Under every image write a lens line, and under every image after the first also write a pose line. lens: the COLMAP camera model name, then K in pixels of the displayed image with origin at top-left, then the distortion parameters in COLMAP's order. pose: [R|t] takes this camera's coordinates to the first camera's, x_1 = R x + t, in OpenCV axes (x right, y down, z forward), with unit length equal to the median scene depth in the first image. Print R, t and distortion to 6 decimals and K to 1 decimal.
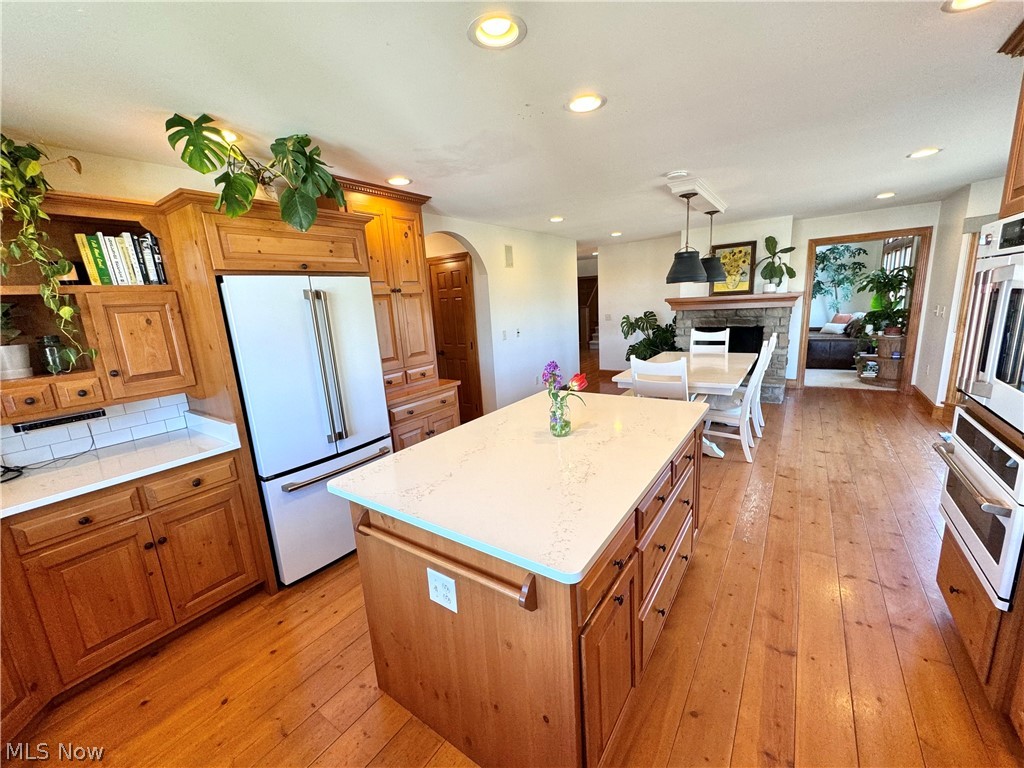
lens RADIAL K [[407.3, 0, 510.7], [0, 407.3, 385.9], [0, 0, 1]] dist [-0.002333, 0.001044]
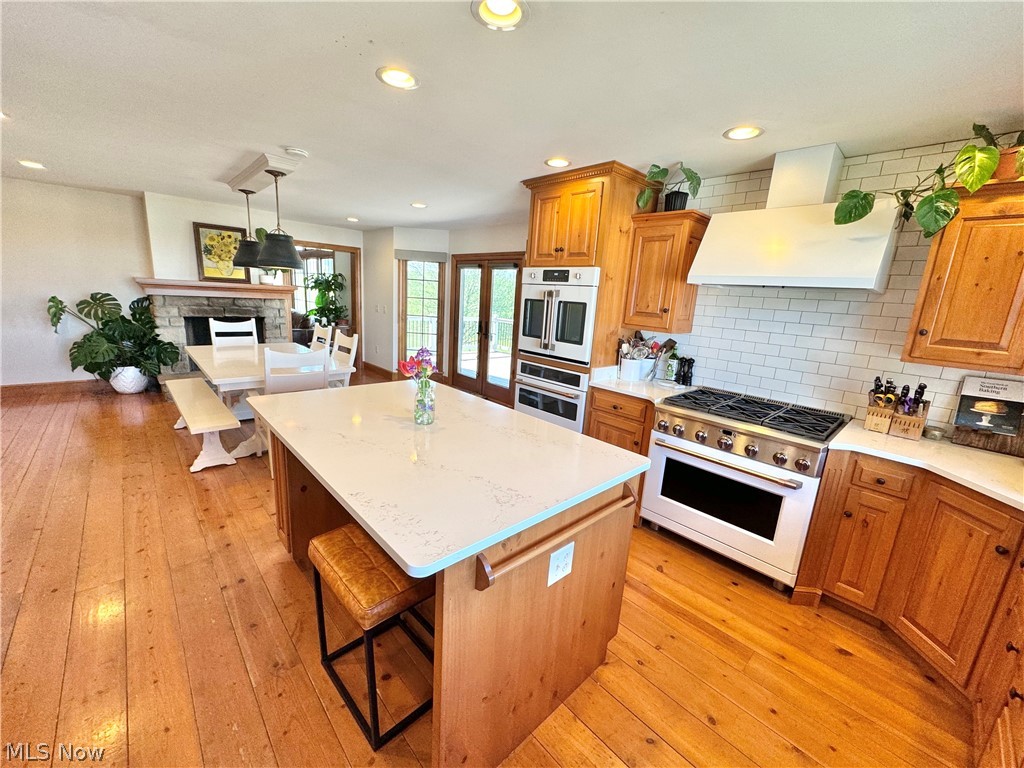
lens RADIAL K [[407.3, 0, 514.2], [0, 407.3, 384.8], [0, 0, 1]] dist [-0.002333, 0.001044]
pose [[0.200266, -0.142935, 0.969259, -0.263018], [0.129660, 0.984466, 0.118387, -0.019387], [-0.971124, 0.101965, 0.215688, 0.197087]]
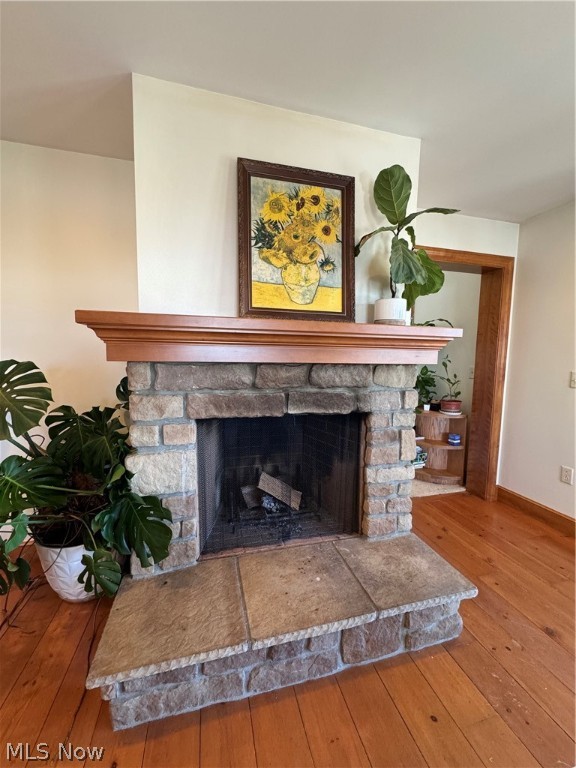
lens RADIAL K [[305.5, 0, 289.1], [0, 305.5, 381.4], [0, 0, 1]] dist [-0.002333, 0.001044]
pose [[0.635245, 0.008086, 0.772268, 0.354674], [0.109811, 0.988840, -0.100681, -0.155603], [-0.764464, 0.148761, 0.627268, 0.883794]]
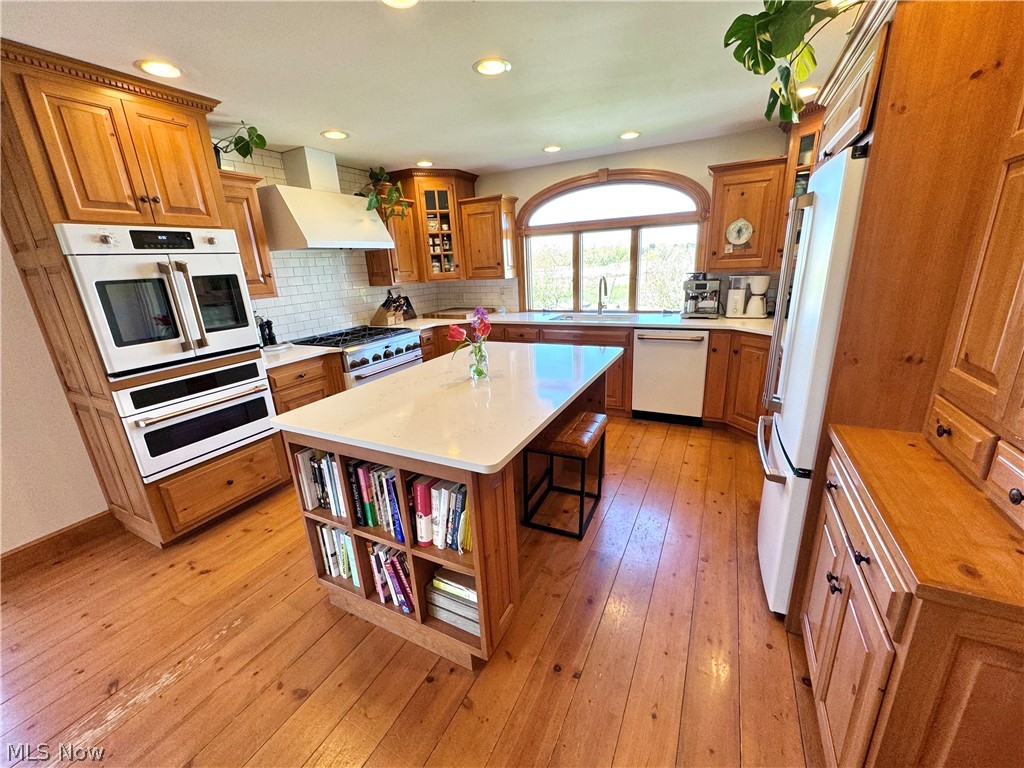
lens RADIAL K [[407.3, 0, 515.1], [0, 407.3, 384.1], [0, 0, 1]] dist [-0.002333, 0.001044]
pose [[-0.984108, 0.142984, -0.105291, 0.051289], [0.074858, 0.871763, 0.484175, -0.134139], [0.161018, 0.468599, -0.868613, 0.683886]]
